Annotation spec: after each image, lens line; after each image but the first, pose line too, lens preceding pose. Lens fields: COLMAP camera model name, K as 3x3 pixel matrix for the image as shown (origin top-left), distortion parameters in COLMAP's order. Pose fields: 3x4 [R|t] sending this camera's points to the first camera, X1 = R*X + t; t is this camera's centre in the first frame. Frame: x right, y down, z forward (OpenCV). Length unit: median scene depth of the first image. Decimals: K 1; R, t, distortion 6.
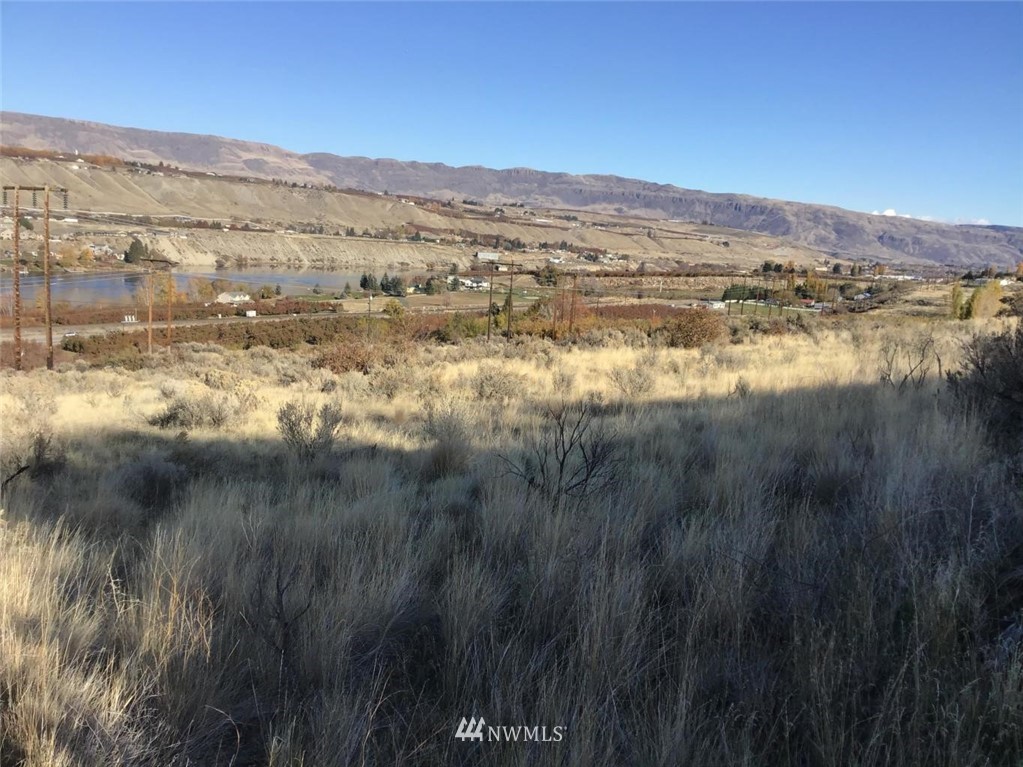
lens RADIAL K [[915.2, 0, 520.6], [0, 915.2, 396.2], [0, 0, 1]] dist [0.103382, -0.184158]
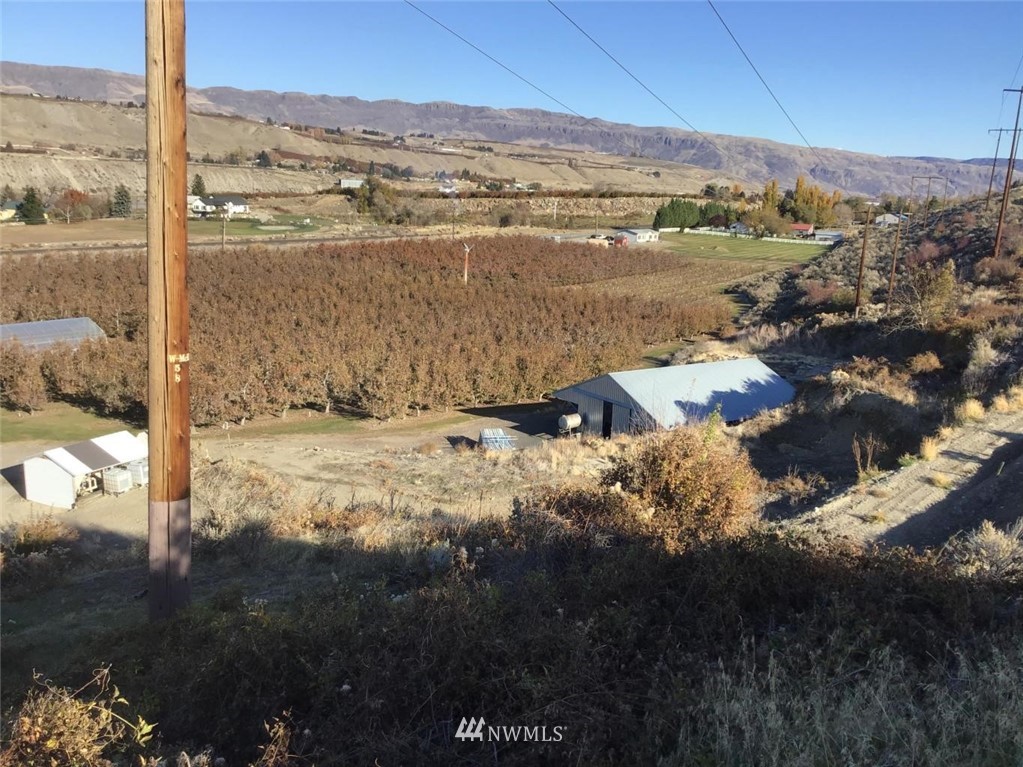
lens RADIAL K [[915.2, 0, 513.7], [0, 915.2, 391.3], [0, 0, 1]] dist [0.103382, -0.184158]
pose [[0.997635, -0.031567, 0.061060, 0.047629], [0.028122, 0.998008, 0.056475, -0.019371], [-0.062722, -0.054625, 0.996535, 0.217157]]
